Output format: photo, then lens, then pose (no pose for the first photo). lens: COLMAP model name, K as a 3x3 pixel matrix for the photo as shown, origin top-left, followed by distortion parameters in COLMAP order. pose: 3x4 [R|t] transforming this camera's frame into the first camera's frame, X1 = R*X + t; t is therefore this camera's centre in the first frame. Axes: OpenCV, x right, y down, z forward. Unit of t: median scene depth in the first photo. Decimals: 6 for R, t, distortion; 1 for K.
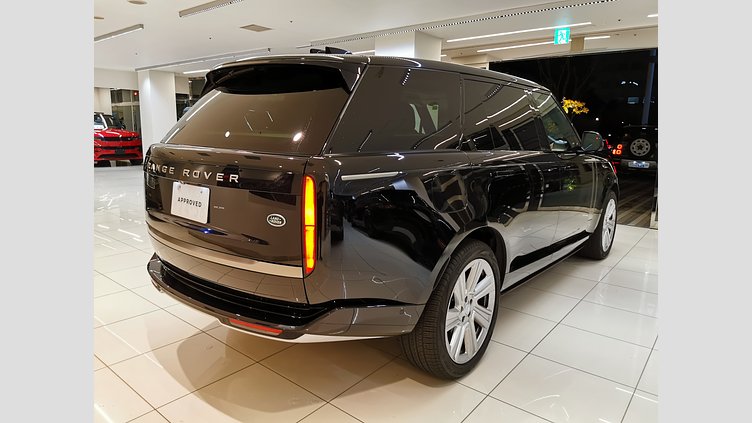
lens RADIAL K [[448.8, 0, 376.0], [0, 448.8, 211.5], [0, 0, 1]] dist [0.003588, 0.000613]
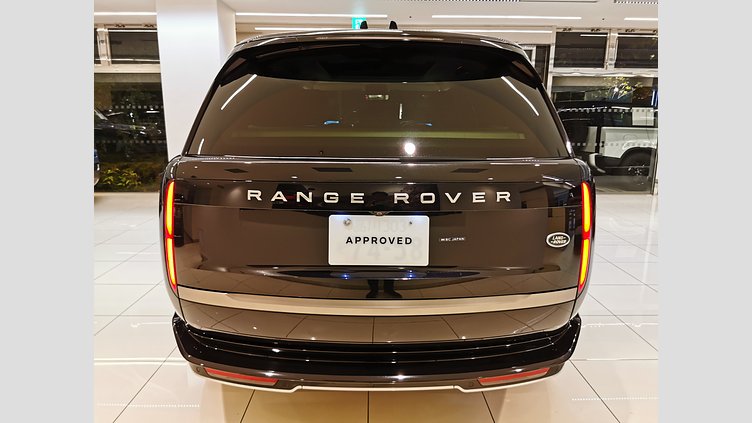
lens RADIAL K [[448.8, 0, 376.0], [0, 448.8, 211.5], [0, 0, 1]] dist [0.003588, 0.000613]
pose [[0.773714, -0.151178, 0.615233, -0.829935], [0.126102, 0.988429, 0.084297, -0.122543], [-0.620858, 0.012360, 0.783826, 0.463651]]
